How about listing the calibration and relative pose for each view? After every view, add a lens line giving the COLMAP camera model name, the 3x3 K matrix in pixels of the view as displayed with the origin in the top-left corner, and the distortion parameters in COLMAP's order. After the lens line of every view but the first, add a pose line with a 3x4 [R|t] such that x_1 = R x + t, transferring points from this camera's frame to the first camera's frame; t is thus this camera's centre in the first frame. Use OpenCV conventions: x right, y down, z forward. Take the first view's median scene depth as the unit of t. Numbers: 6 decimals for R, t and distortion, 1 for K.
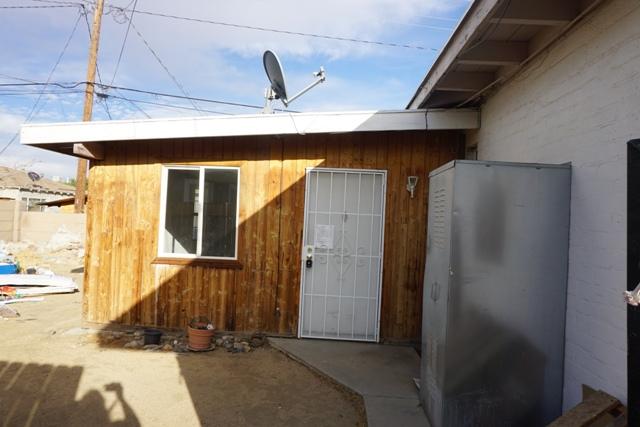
lens RADIAL K [[428.1, 0, 317.1], [0, 428.1, 214.6], [0, 0, 1]] dist [-0.026655, 0.013540]
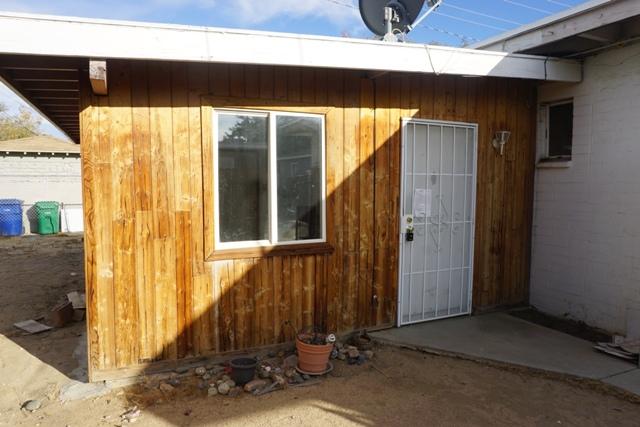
lens RADIAL K [[428.1, 0, 320.9], [0, 428.1, 211.1], [0, 0, 1]] dist [-0.026655, 0.013540]
pose [[0.883197, -0.073781, 0.463163, -0.536116], [0.031139, 0.994594, 0.099057, -0.021070], [-0.467968, -0.073065, 0.880720, 0.352224]]
